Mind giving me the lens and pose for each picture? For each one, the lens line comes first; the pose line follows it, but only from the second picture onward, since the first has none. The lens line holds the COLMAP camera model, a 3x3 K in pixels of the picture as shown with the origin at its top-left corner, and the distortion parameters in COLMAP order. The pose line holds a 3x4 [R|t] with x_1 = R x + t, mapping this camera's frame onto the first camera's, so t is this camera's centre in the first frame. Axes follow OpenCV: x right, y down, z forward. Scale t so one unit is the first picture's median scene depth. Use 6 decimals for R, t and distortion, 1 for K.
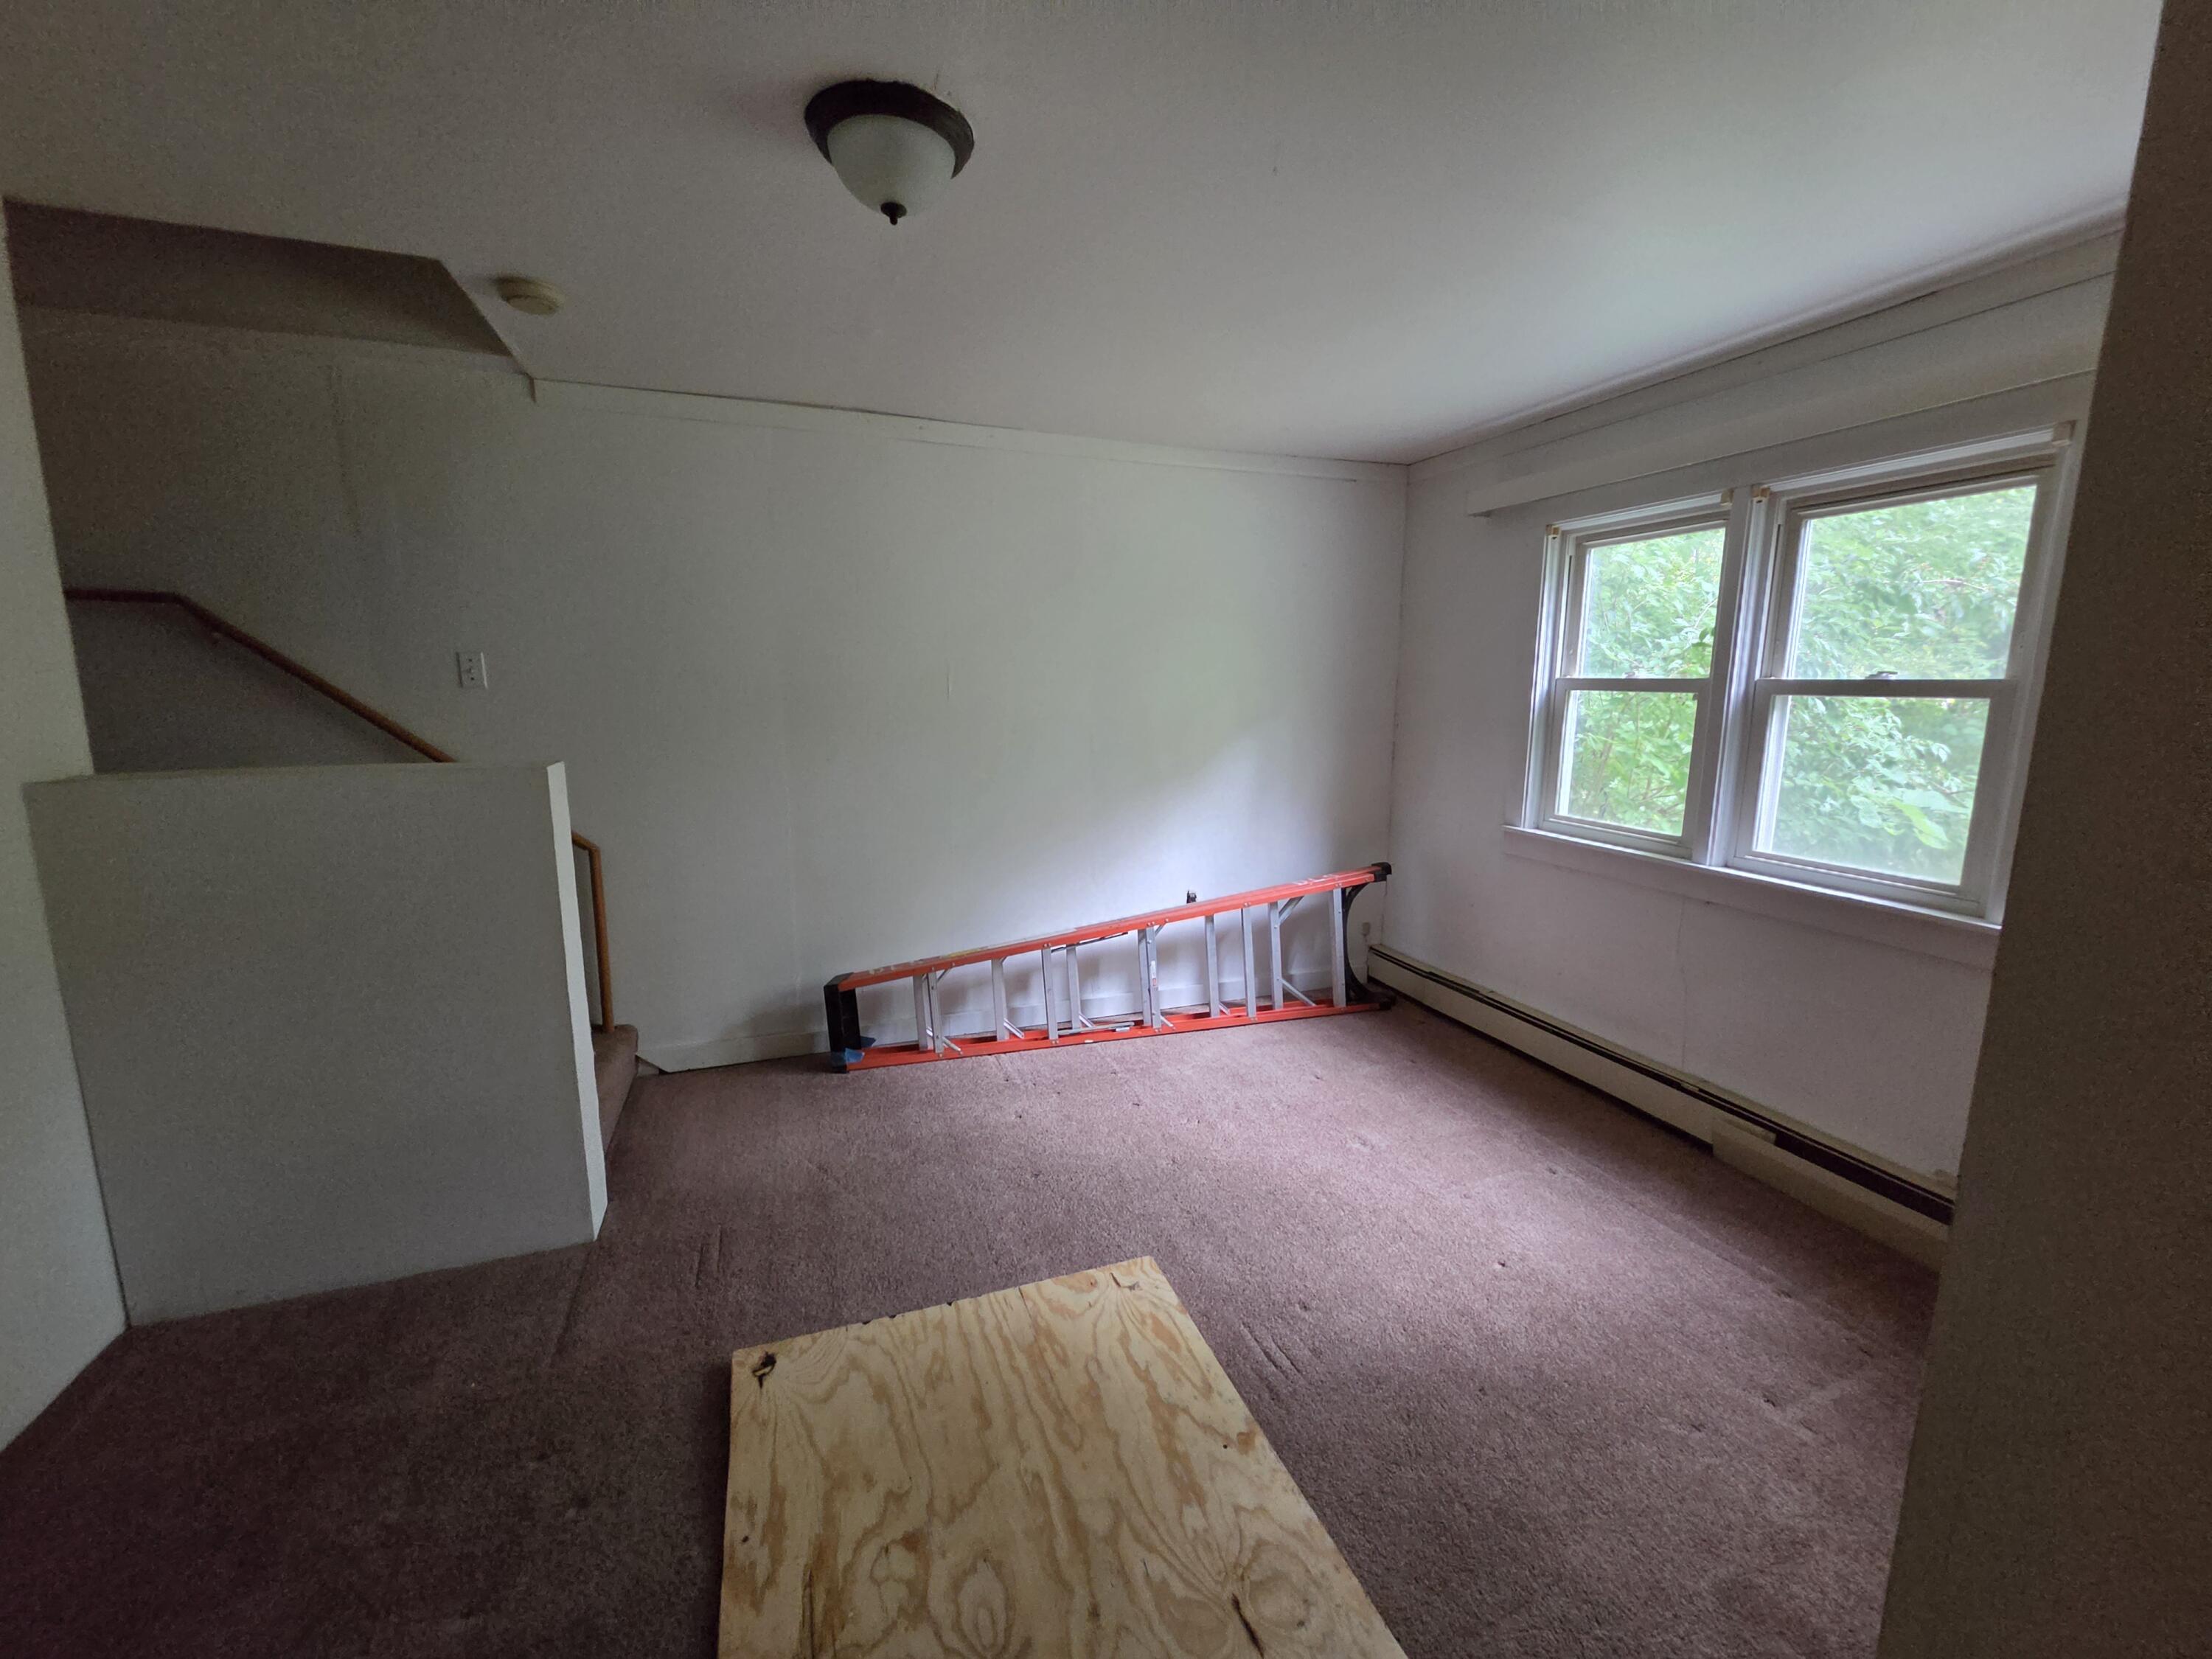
lens RADIAL K [[892.7, 0, 1108.6], [0, 892.7, 828.6], [0, 0, 1]] dist [0.002711, 0.000084]
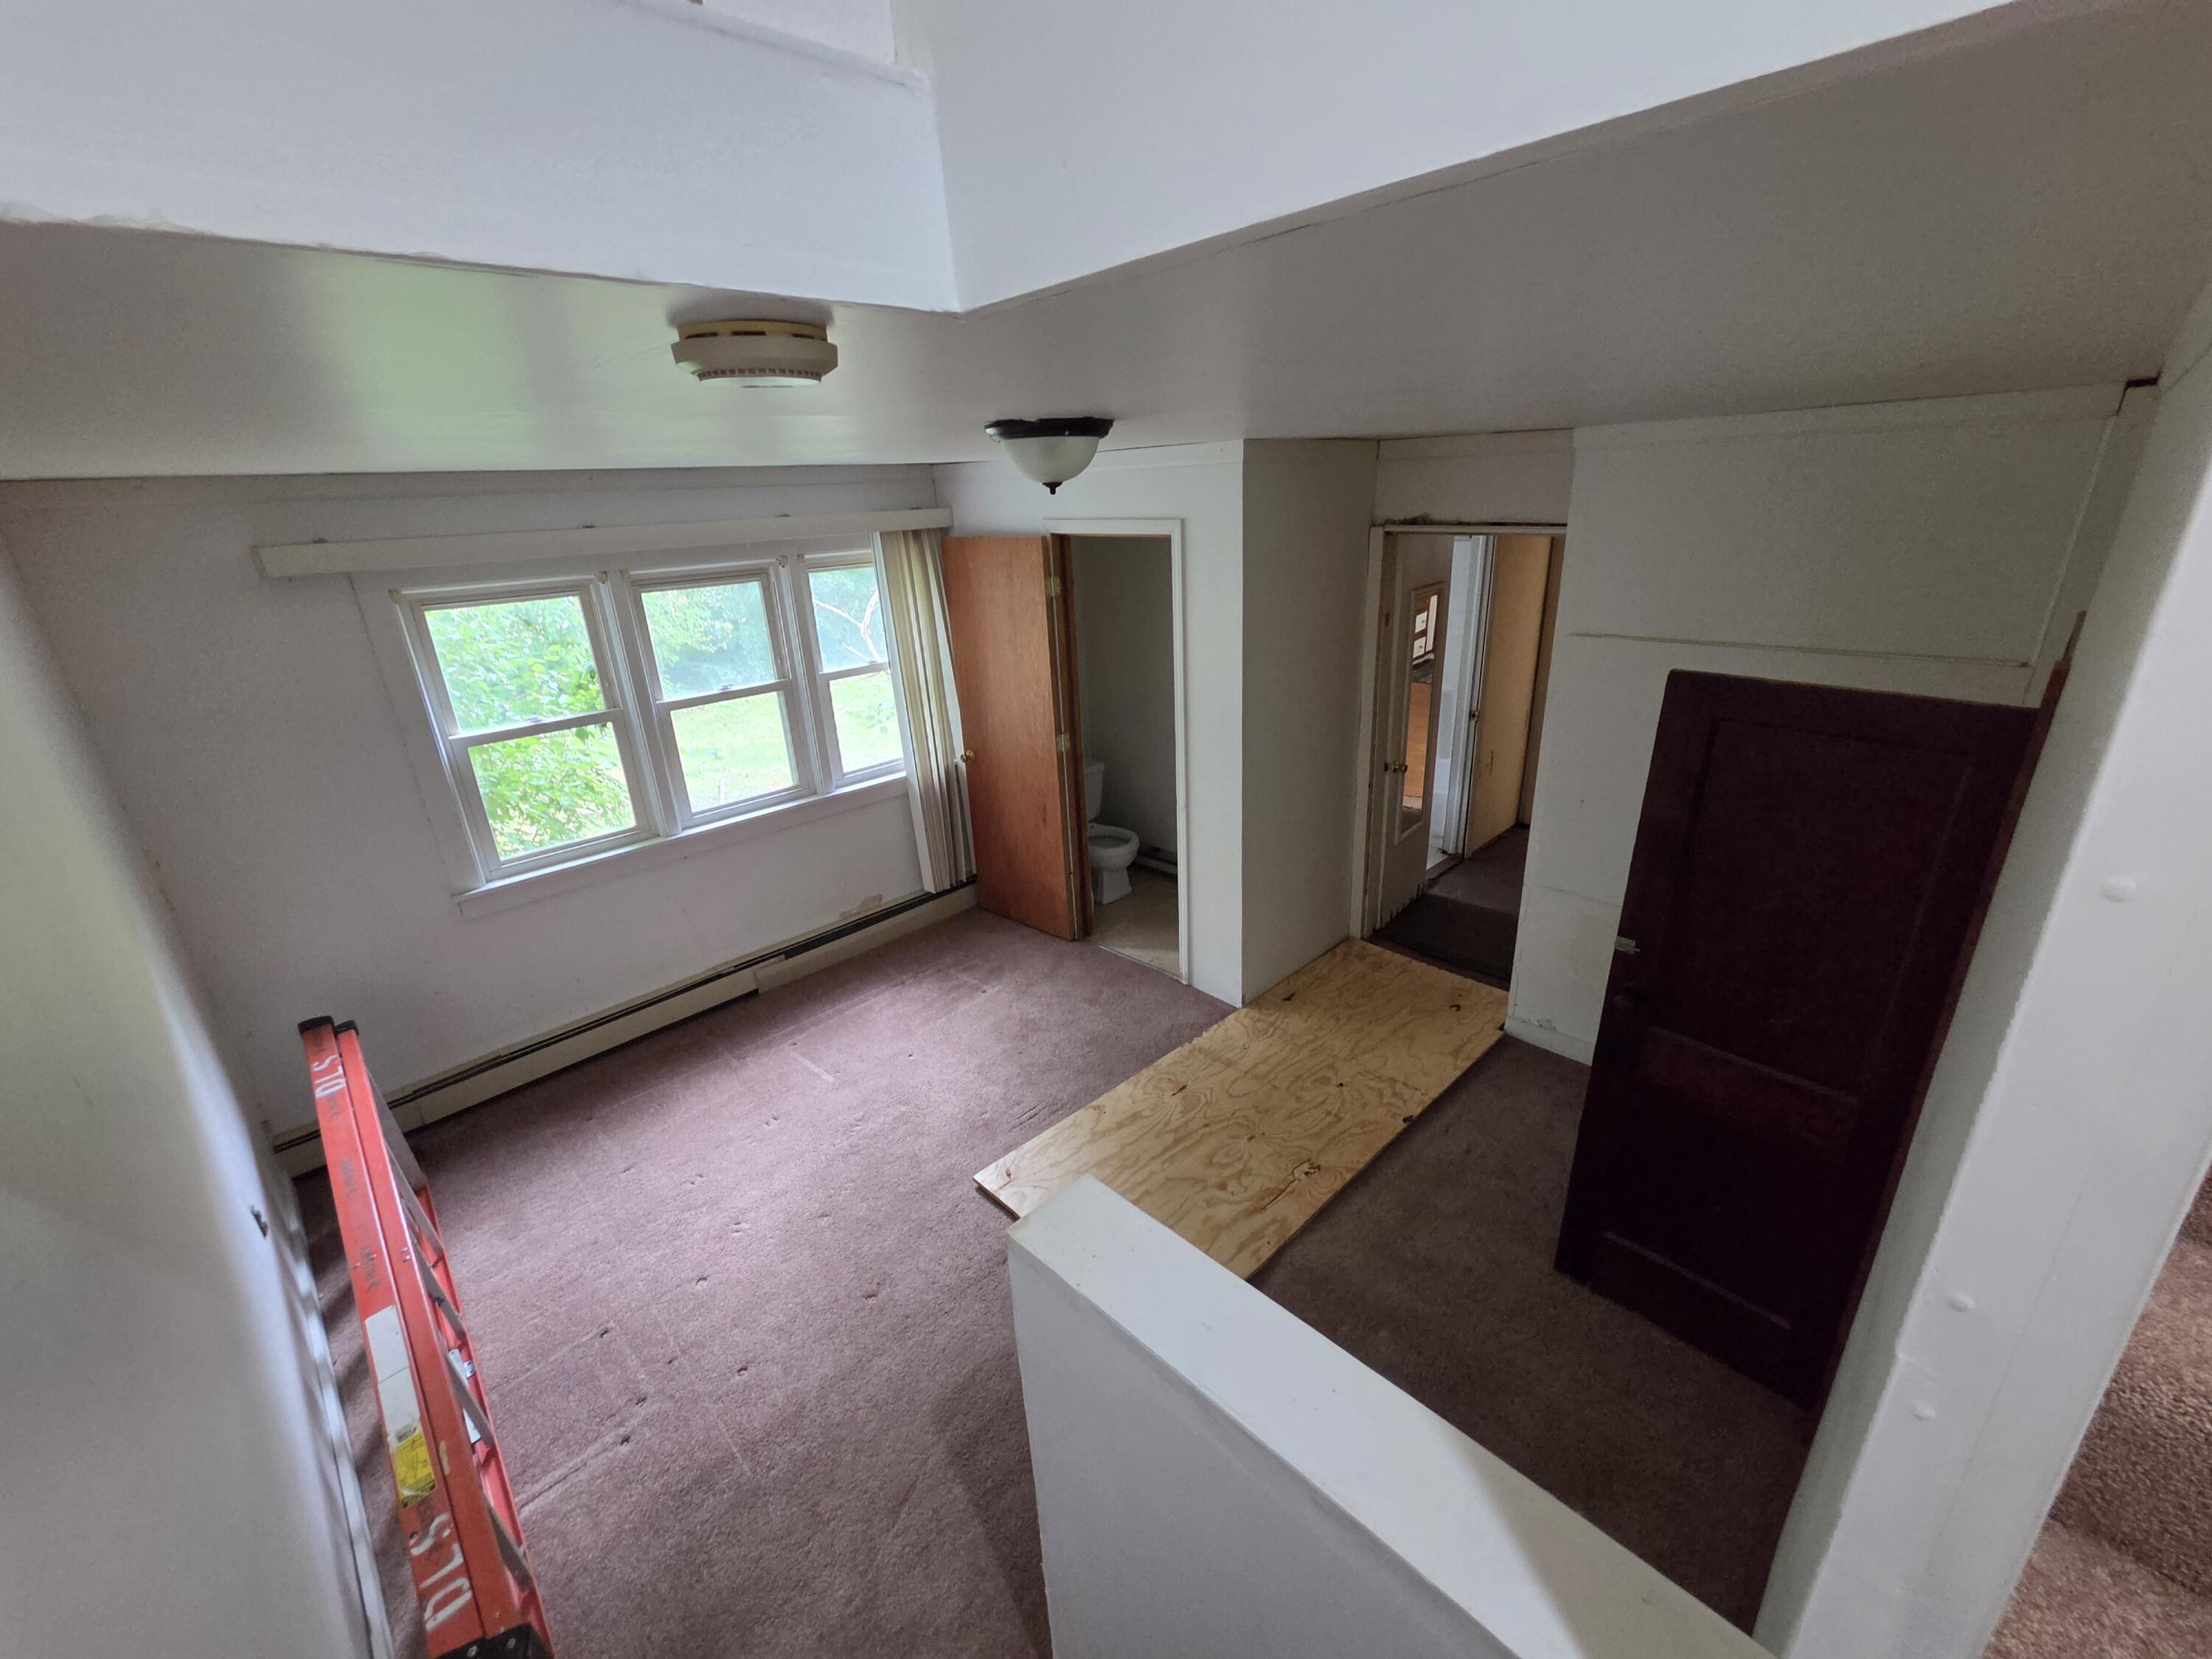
lens RADIAL K [[892.7, 0, 1110.5], [0, 892.7, 827.6], [0, 0, 1]] dist [0.002711, 0.000084]
pose [[-0.403831, -0.309208, 0.860994, -1.386063], [0.189951, 0.892297, 0.409542, -0.698894], [-0.894896, 0.328932, -0.301603, 1.349762]]
